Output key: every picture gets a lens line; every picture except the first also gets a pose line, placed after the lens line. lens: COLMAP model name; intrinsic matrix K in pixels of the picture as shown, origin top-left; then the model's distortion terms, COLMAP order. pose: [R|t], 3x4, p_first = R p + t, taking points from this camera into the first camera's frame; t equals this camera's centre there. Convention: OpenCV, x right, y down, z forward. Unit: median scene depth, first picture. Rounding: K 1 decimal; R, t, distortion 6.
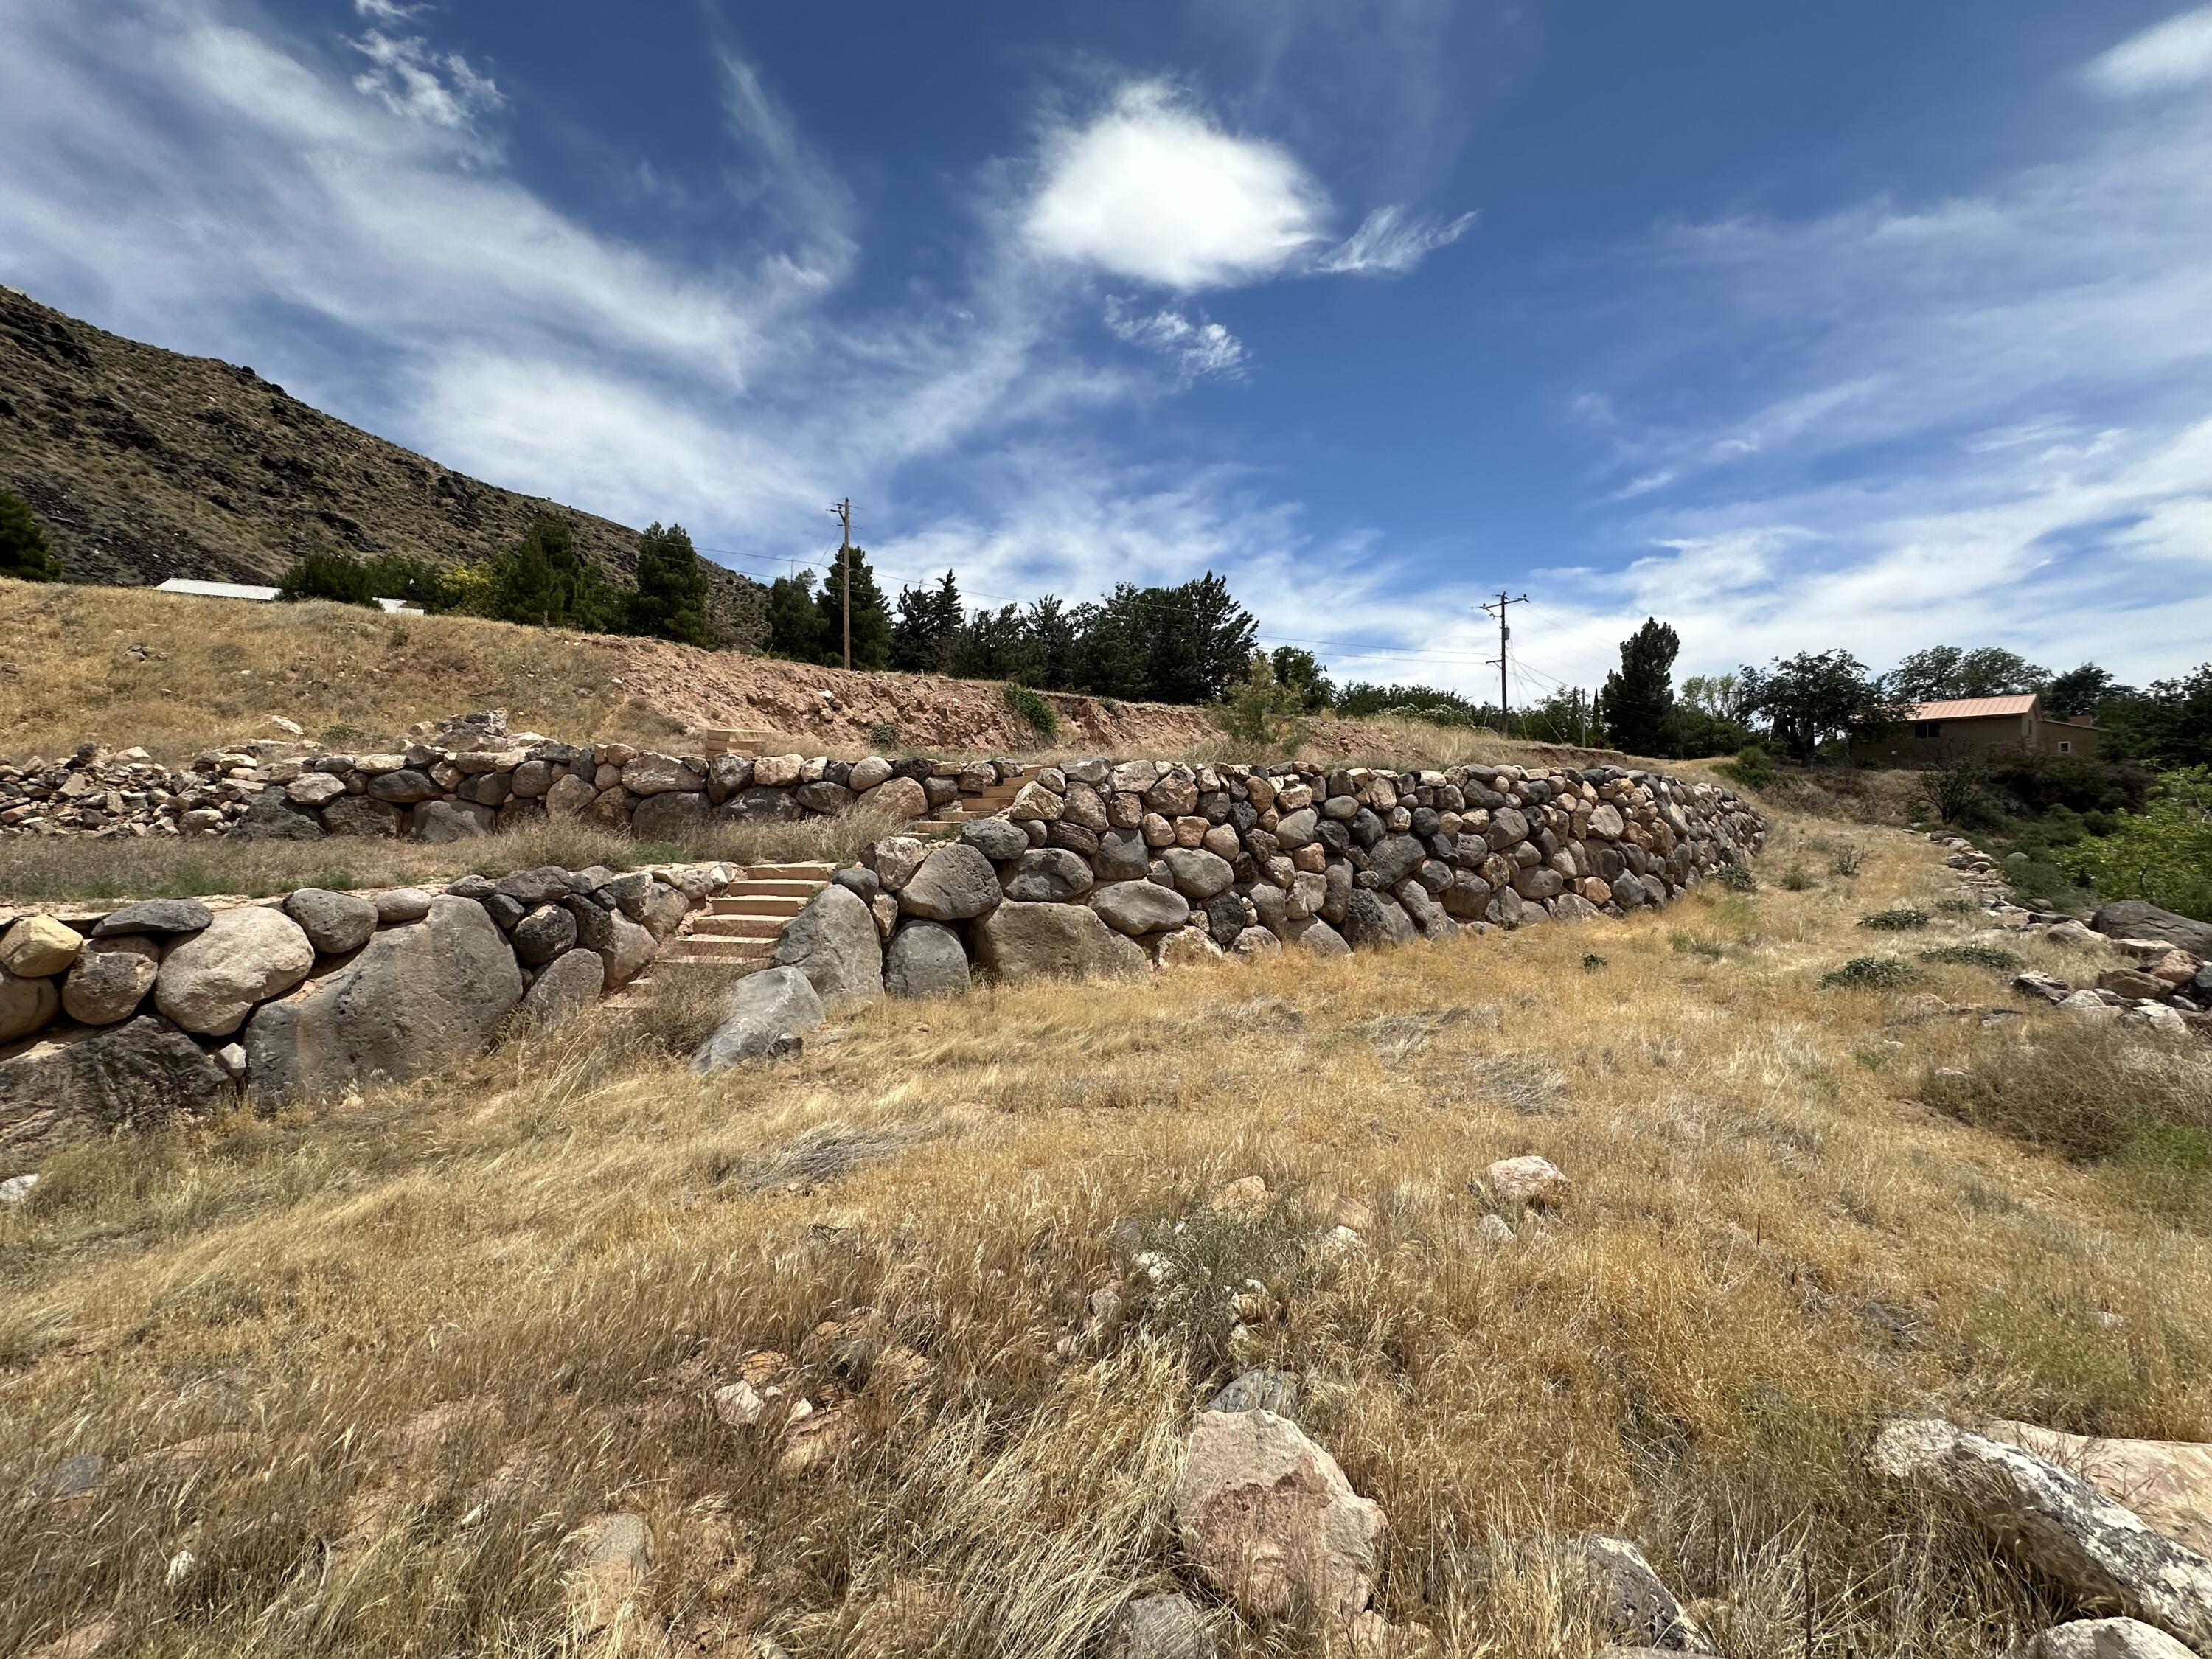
lens RADIAL K [[886.1, 0, 1106.2], [0, 886.1, 829.4], [0, 0, 1]] dist [-0.002981, 0.000815]
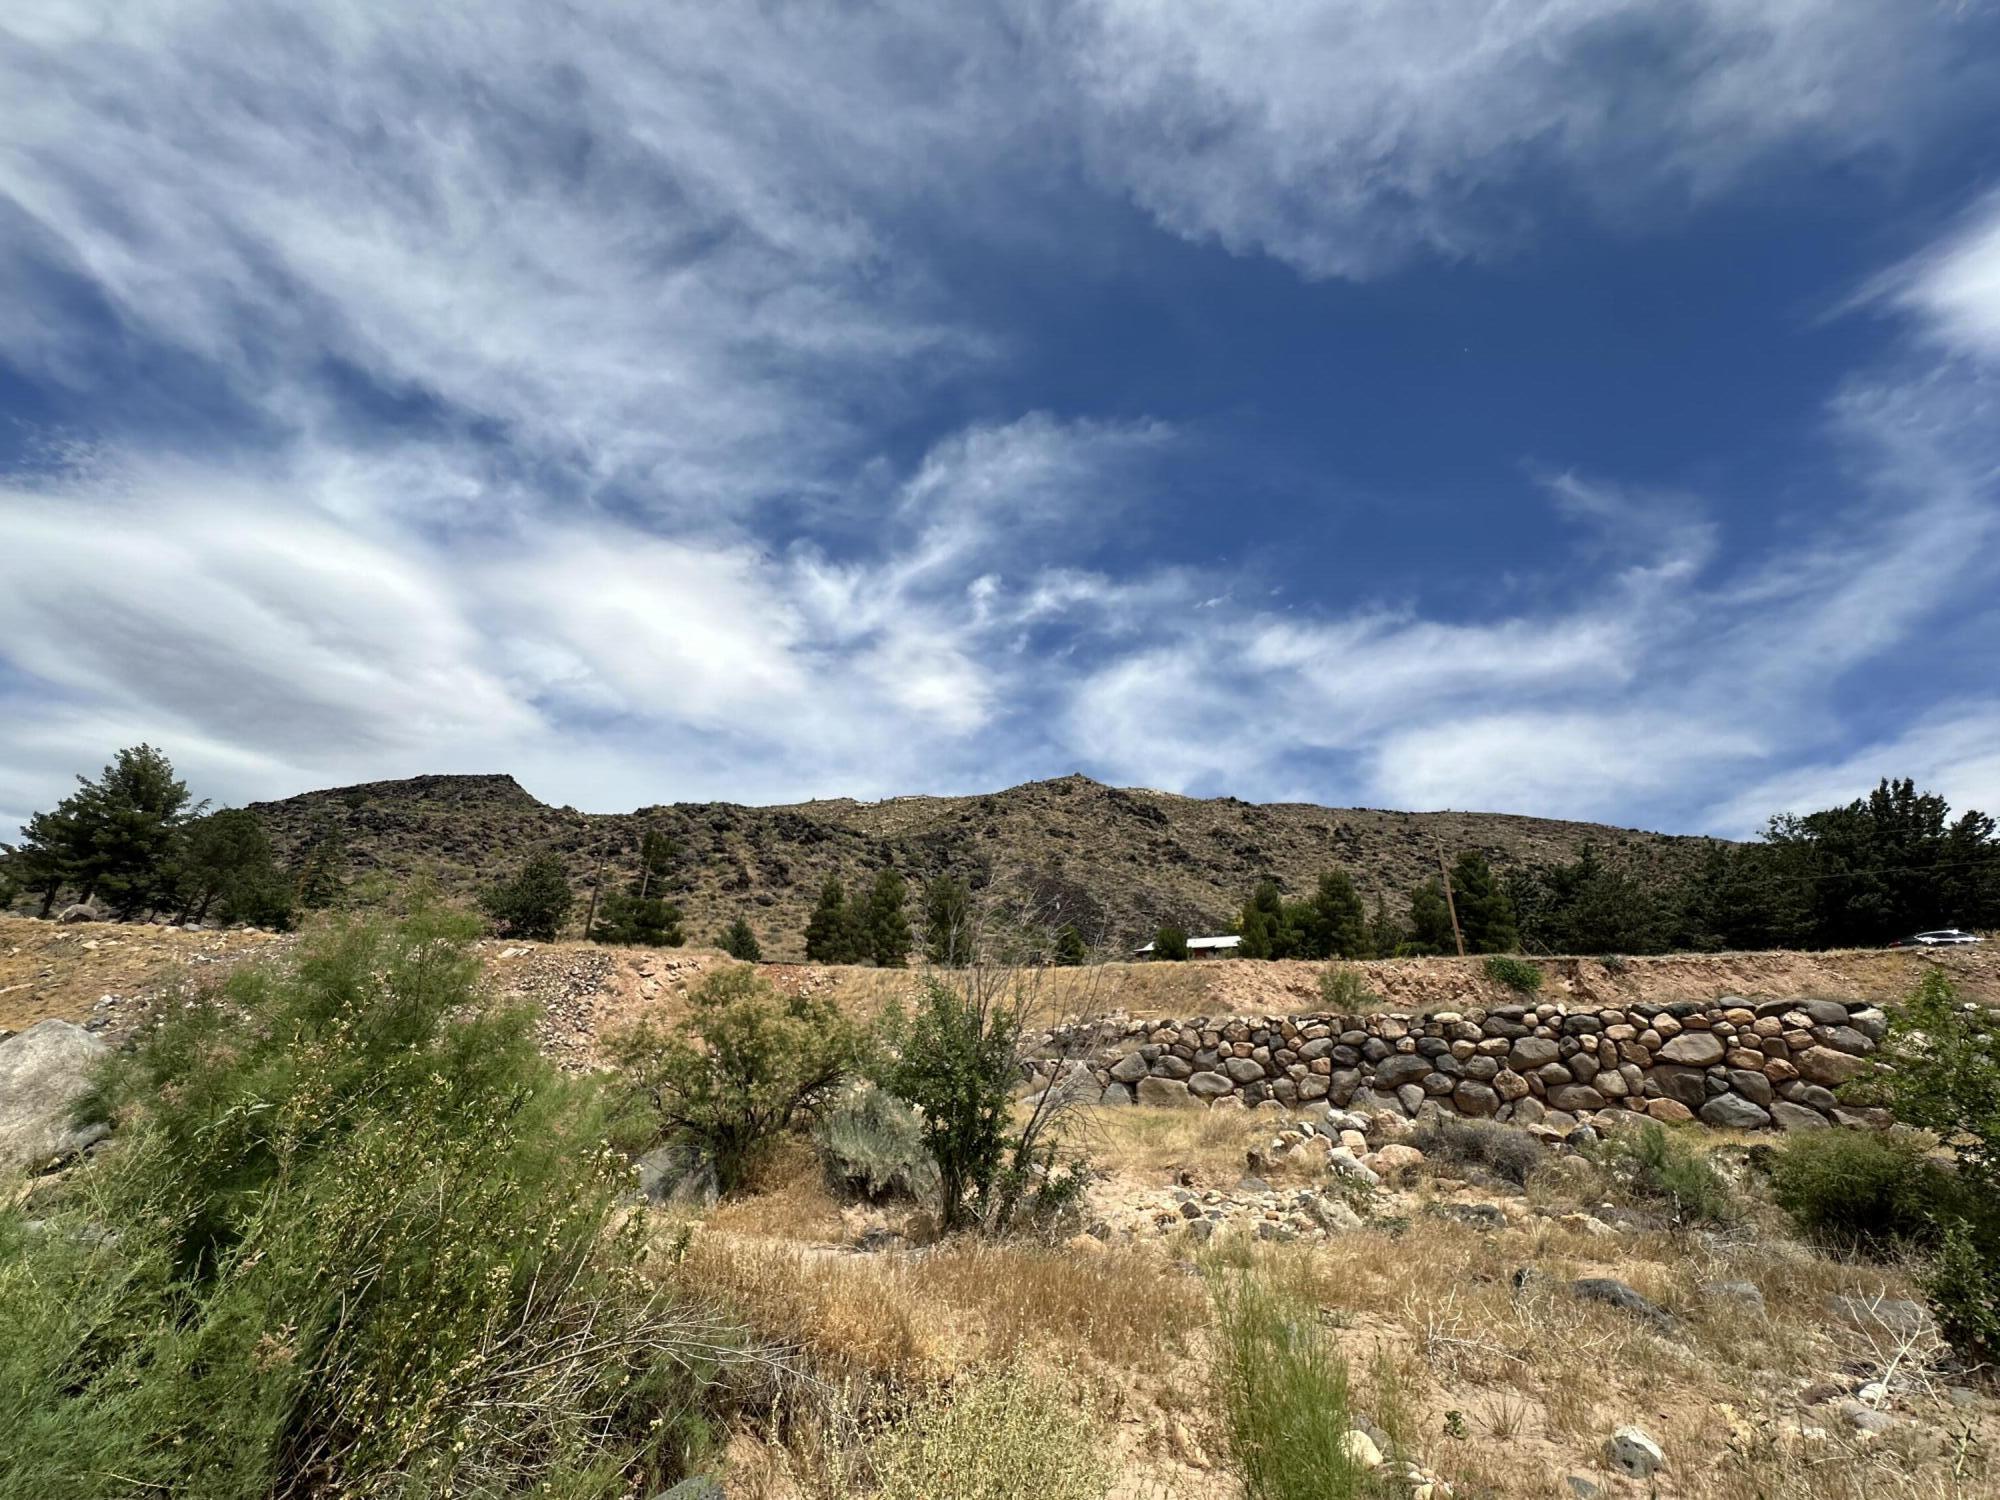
lens RADIAL K [[801.2, 0, 999.8], [0, 801.2, 737.8], [0, 0, 1]] dist [-0.002981, 0.000815]
pose [[0.451238, -0.338238, -0.825820, 0.694103], [-0.043951, 0.915843, -0.399124, 0.045322], [0.891321, 0.216396, 0.398397, -0.188693]]
